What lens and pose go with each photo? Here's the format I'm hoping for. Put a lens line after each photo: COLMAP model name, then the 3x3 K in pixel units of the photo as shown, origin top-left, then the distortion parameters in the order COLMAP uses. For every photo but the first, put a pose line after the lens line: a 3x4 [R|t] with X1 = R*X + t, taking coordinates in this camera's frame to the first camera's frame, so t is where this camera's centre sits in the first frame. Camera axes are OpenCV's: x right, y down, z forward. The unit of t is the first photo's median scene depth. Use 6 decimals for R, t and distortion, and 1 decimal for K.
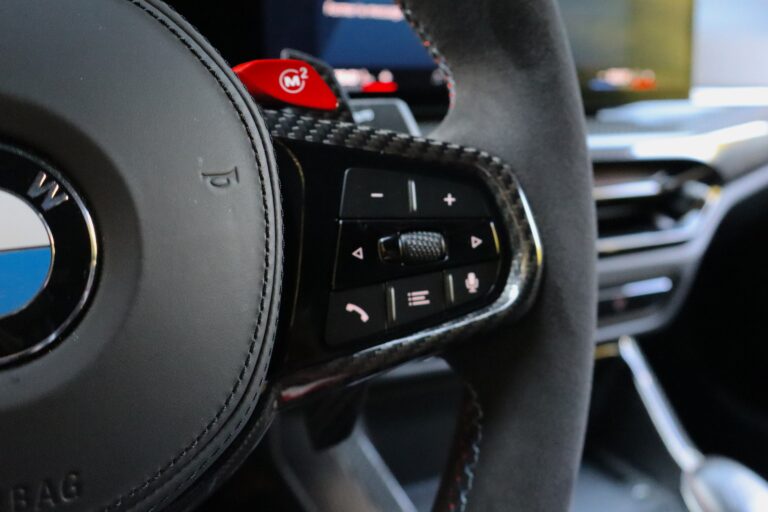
lens RADIAL K [[817.4, 0, 384.5], [0, 817.4, 256.0], [0, 0, 1]] dist [-0.009916, 0.000000]
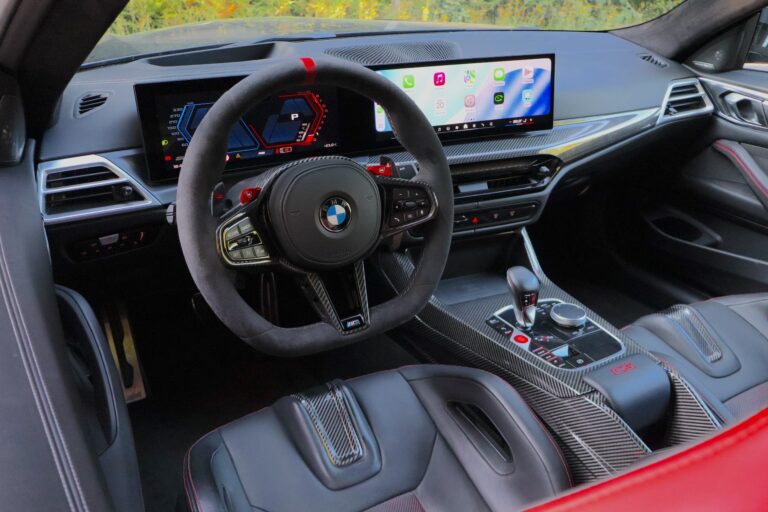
lens RADIAL K [[630.9, 0, 384.9], [0, 630.9, 255.2], [0, 0, 1]] dist [-0.011518, -0.024864]
pose [[0.987138, -0.015029, -0.159164, 0.459437], [0.035282, 0.991504, 0.125198, -0.177465], [0.155930, -0.129203, 0.979282, -2.501802]]
